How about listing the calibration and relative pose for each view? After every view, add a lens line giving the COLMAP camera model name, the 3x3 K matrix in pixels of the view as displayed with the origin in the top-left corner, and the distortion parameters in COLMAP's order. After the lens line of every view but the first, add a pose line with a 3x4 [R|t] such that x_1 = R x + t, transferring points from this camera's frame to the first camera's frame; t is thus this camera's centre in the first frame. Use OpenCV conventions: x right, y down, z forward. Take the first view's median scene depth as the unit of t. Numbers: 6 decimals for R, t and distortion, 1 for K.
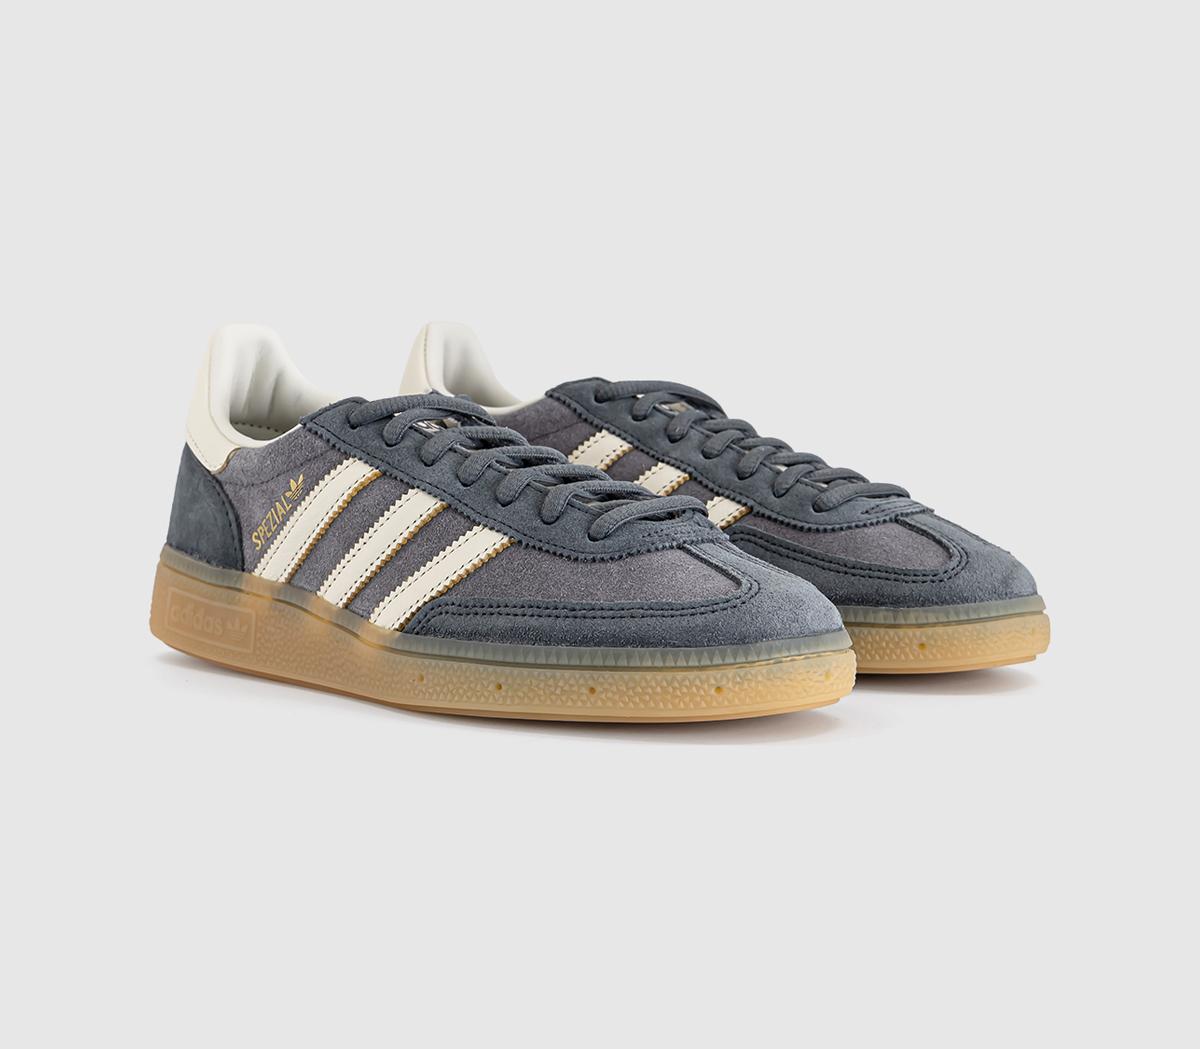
lens RADIAL K [[2396.5, 0, 600.0], [0, 2396.5, 524.5], [0, 0, 1]] dist [0.007525, -0.031373]
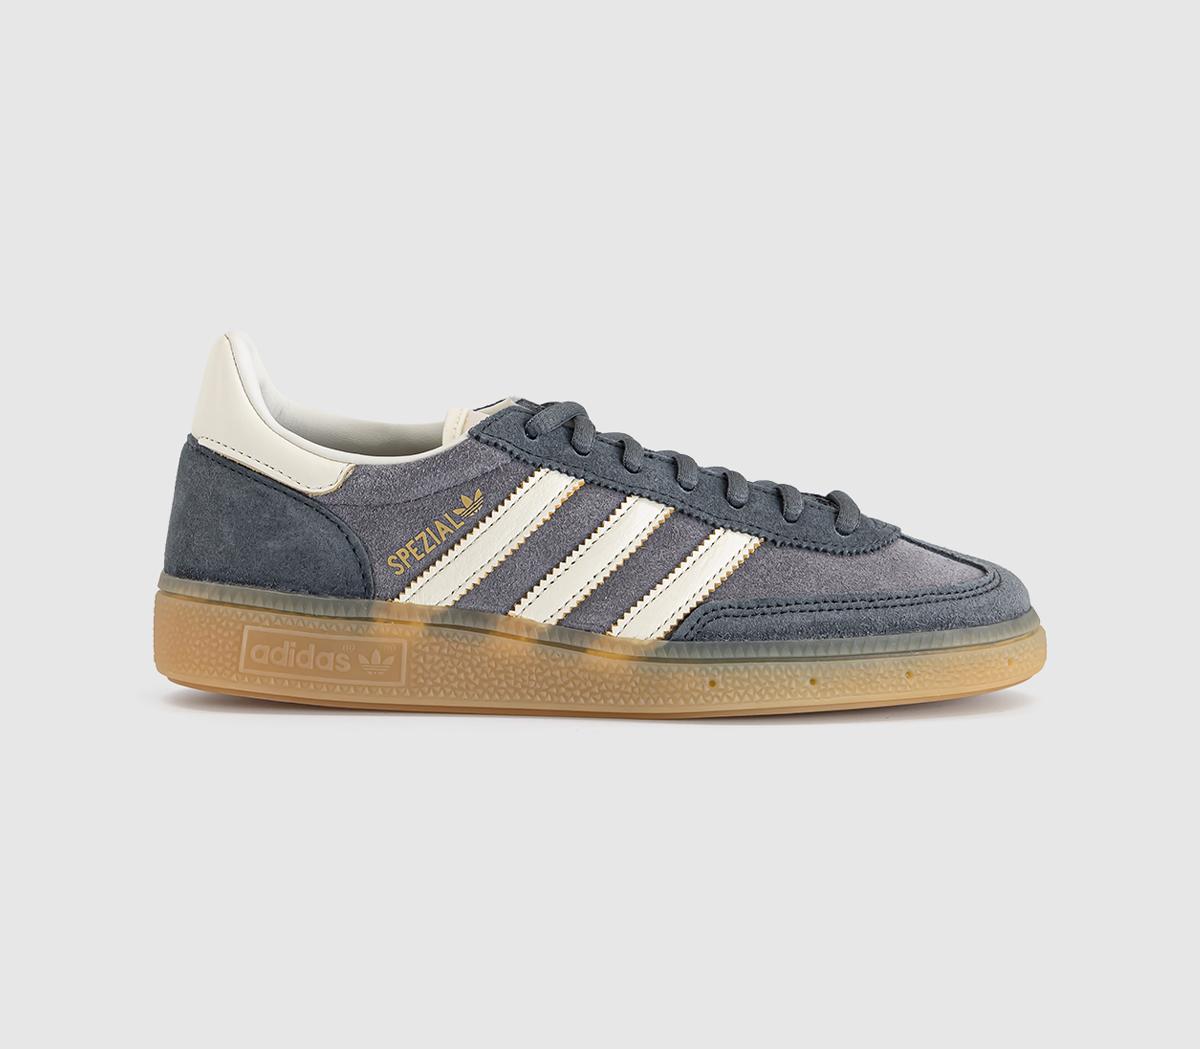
lens RADIAL K [[2396.5, 0, 600.0], [0, 2396.5, 524.5], [0, 0, 1]] dist [0.007525, -0.031373]
pose [[0.779870, -0.054366, 0.623576, -0.686013], [0.060879, 0.998086, 0.010878, -0.014602], [-0.622974, 0.029479, 0.781687, 0.234928]]
